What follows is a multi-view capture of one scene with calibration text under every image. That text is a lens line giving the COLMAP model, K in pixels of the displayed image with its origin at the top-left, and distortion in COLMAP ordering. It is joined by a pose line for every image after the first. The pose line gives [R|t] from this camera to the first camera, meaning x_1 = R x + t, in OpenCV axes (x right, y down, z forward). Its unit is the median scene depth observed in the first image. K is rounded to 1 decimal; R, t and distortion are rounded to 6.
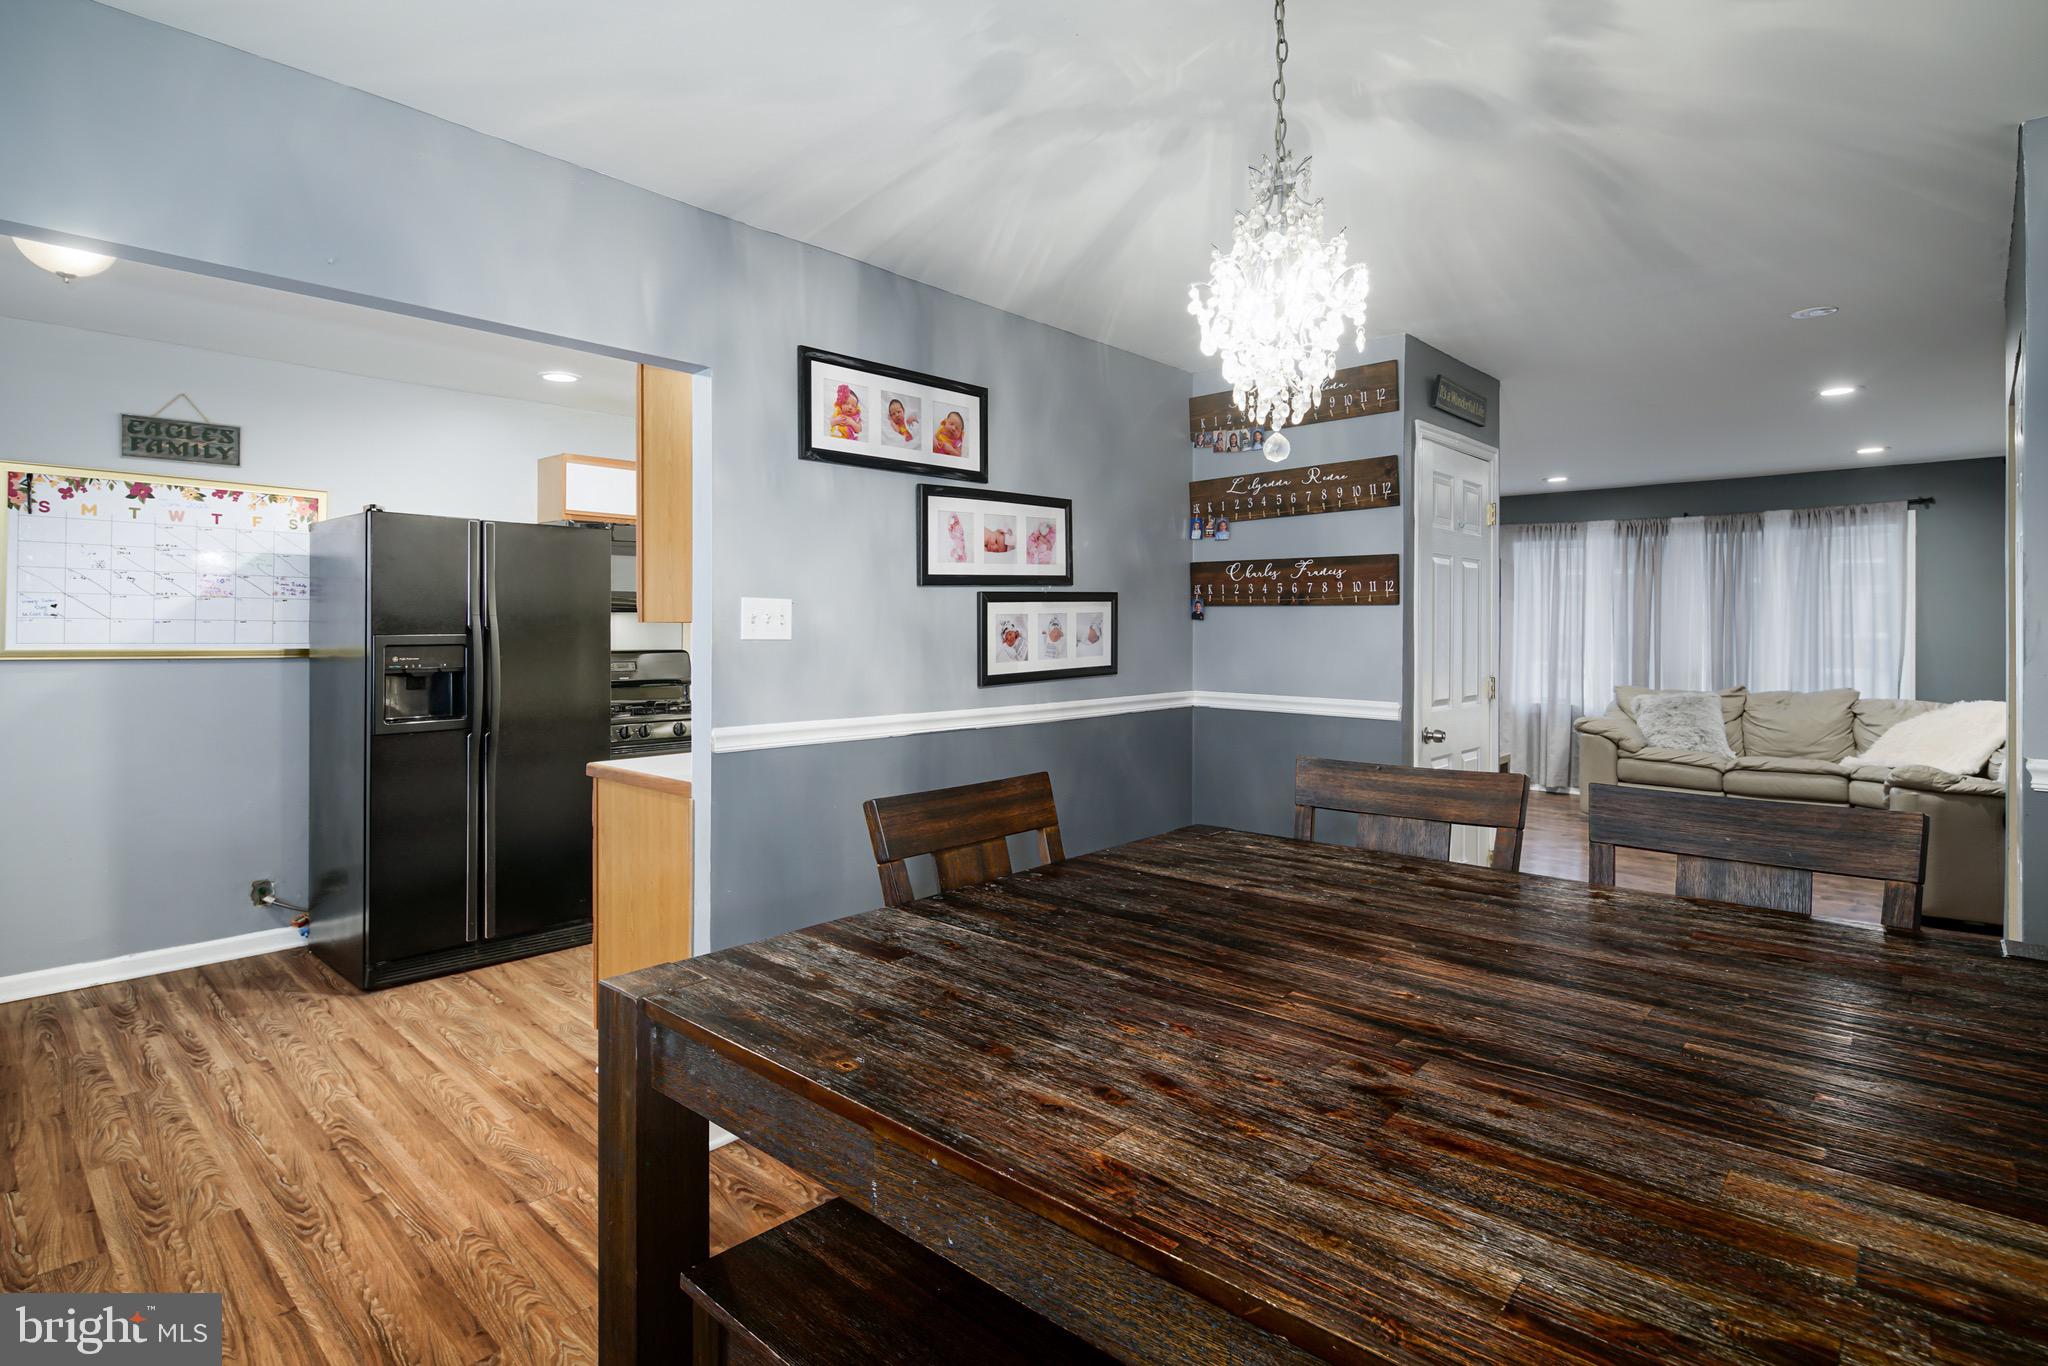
lens RADIAL K [[1015.3, 0, 1002.4], [0, 1015.3, 627.8], [0, 0, 1]] dist [0.001841, -0.001651]
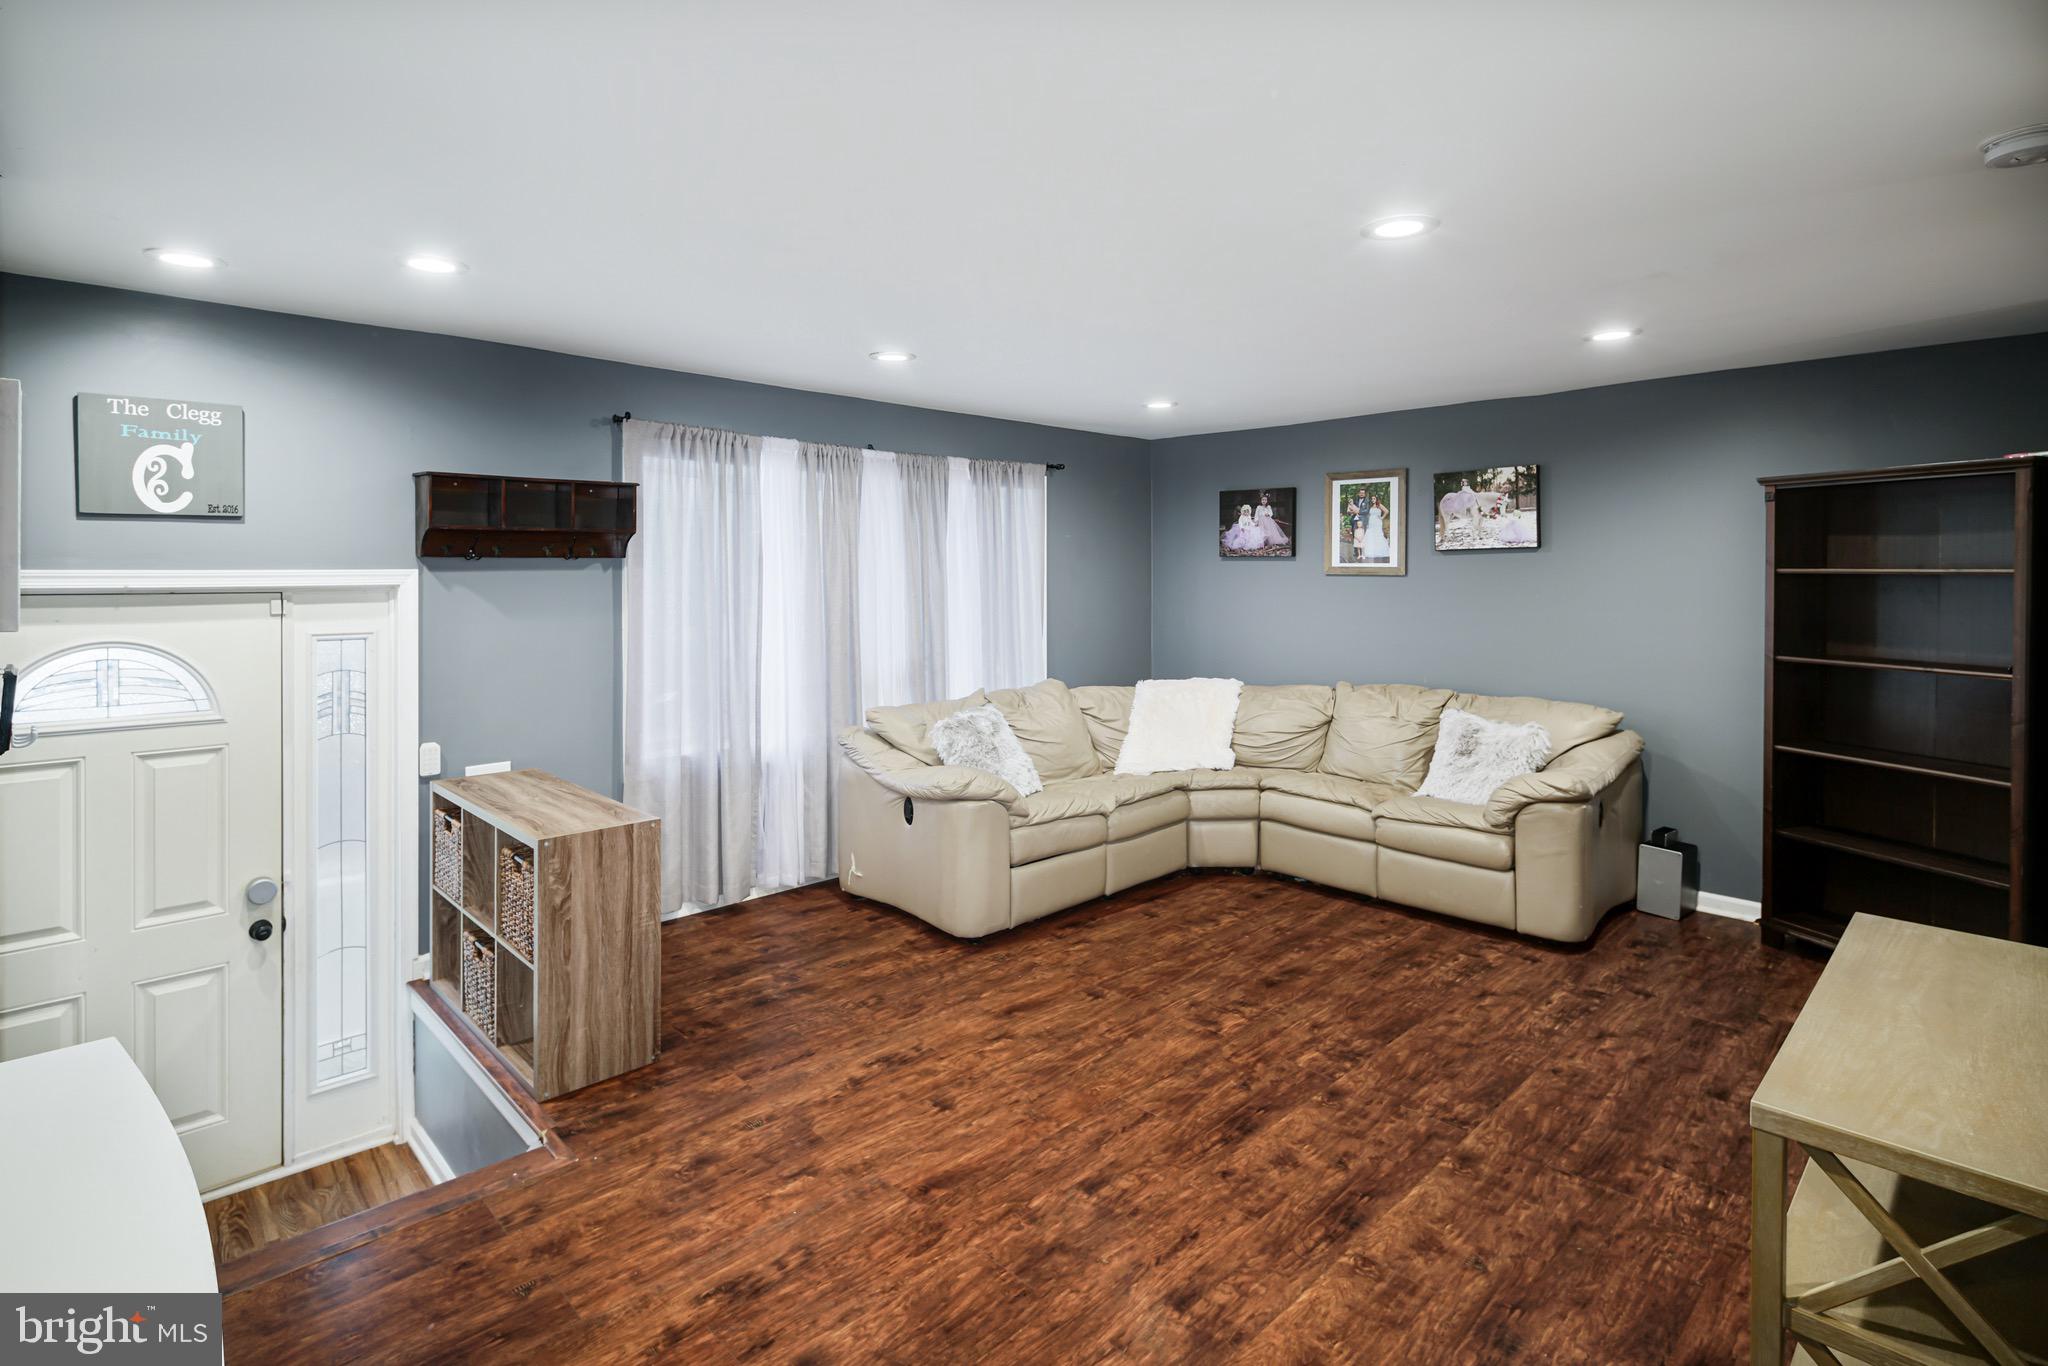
lens RADIAL K [[1006.4, 0, 1009.4], [0, 1006.4, 574.0], [0, 0, 1]] dist [0.002036, -0.000679]
pose [[0.052635, -0.003167, 0.998609, -0.006110], [0.002316, 0.999993, 0.003050, -0.030842], [-0.998611, 0.002152, 0.052642, 0.995927]]
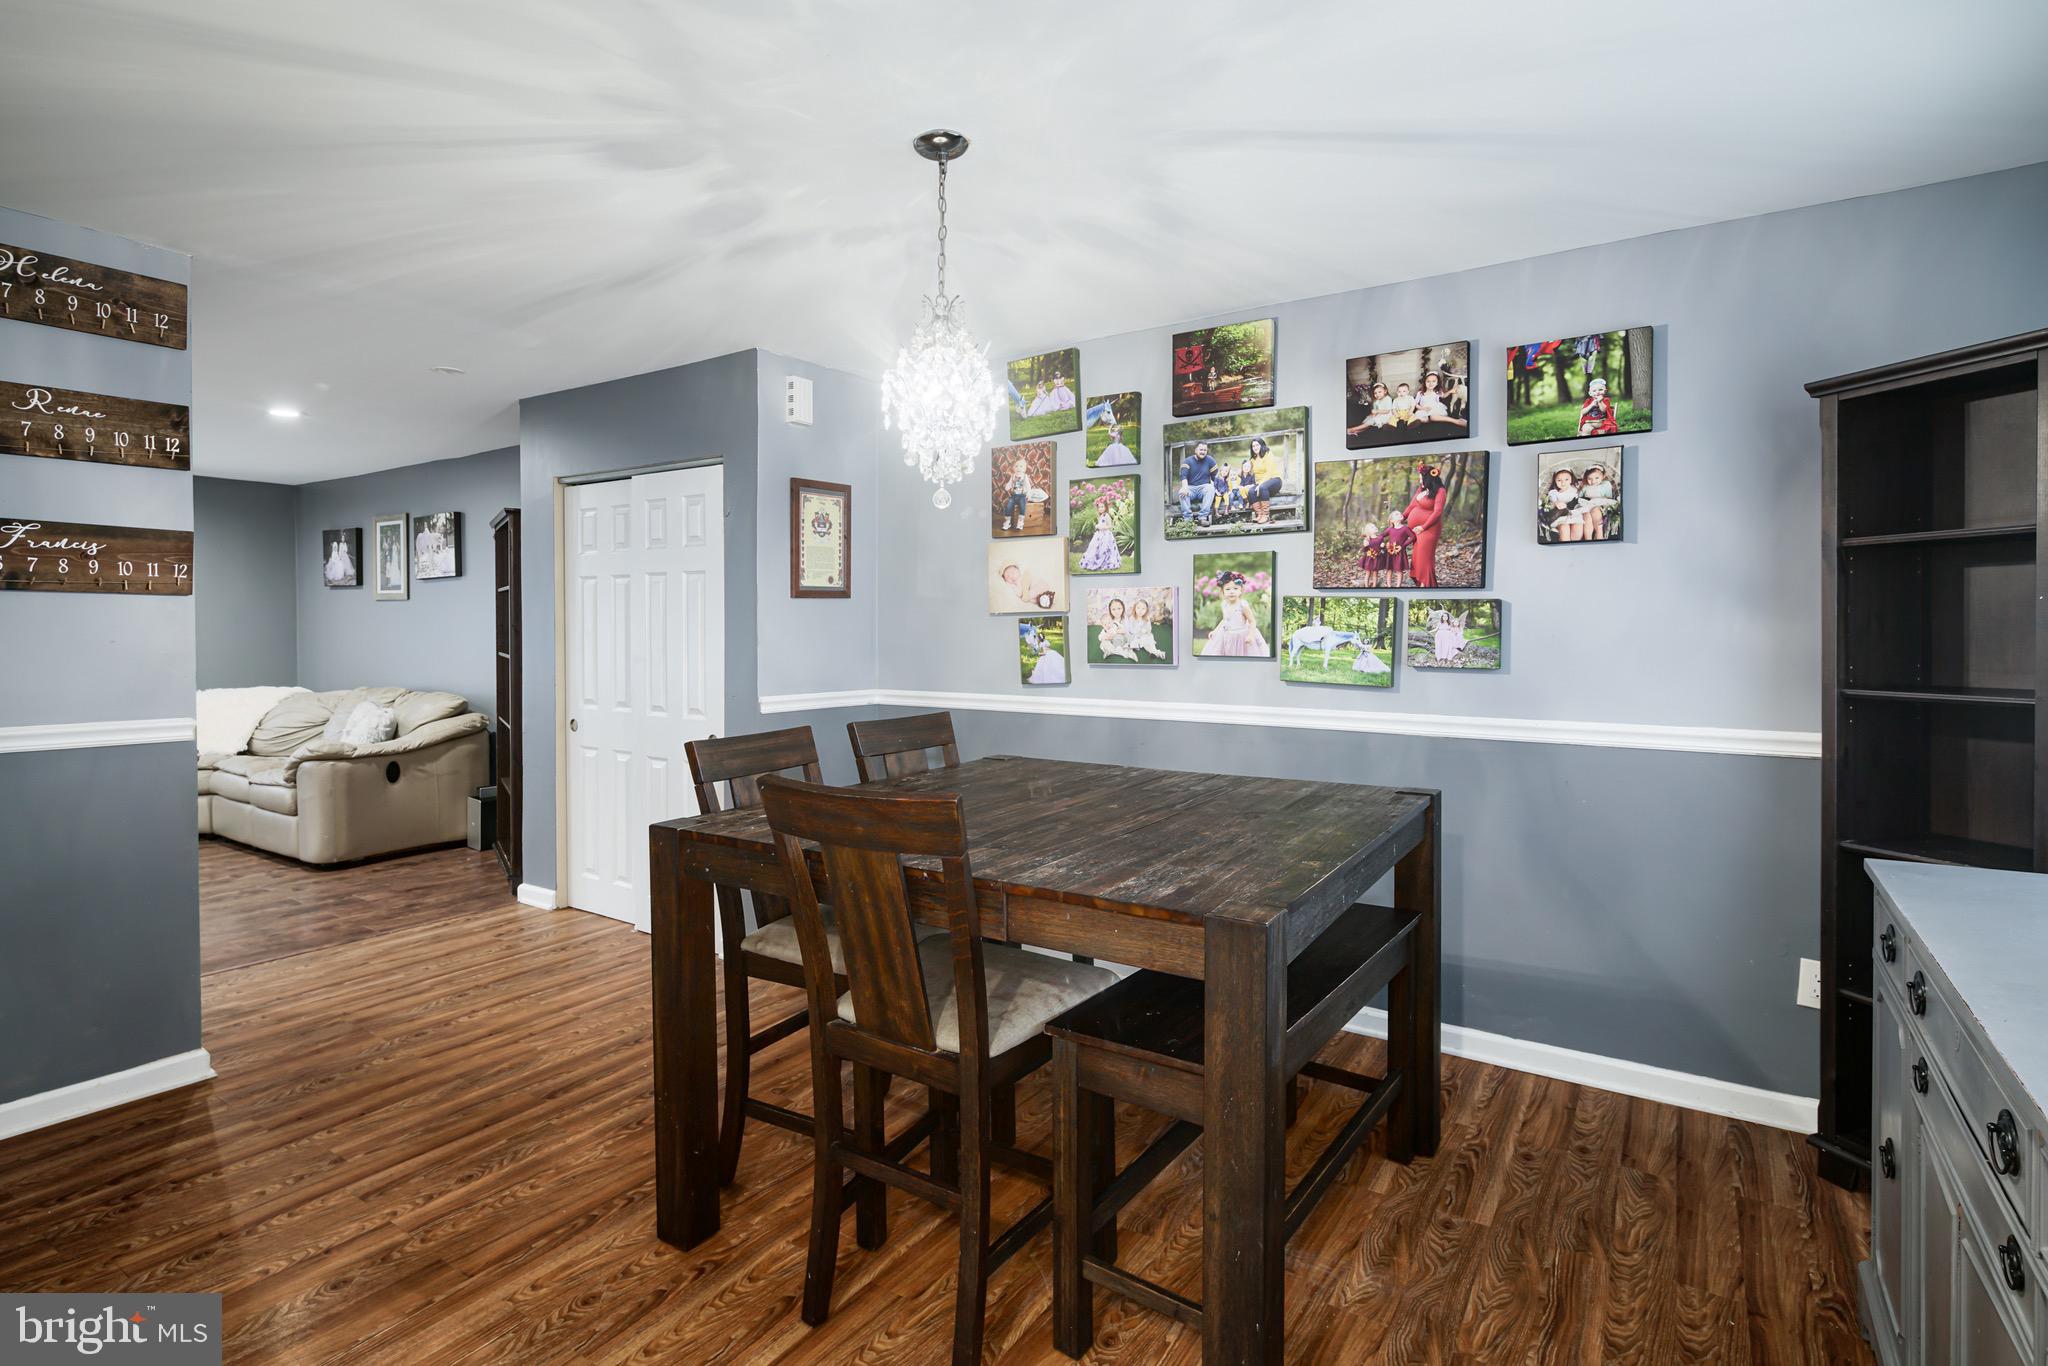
lens RADIAL K [[1014.7, 0, 1009.5], [0, 1014.7, 644.8], [0, 0, 1]] dist [0.001548, -0.001312]
pose [[-0.162082, -0.017288, 0.986626, -0.280259], [-0.001354, 0.999849, 0.017297, 0.000789], [-0.986776, 0.001468, -0.162081, 0.277908]]
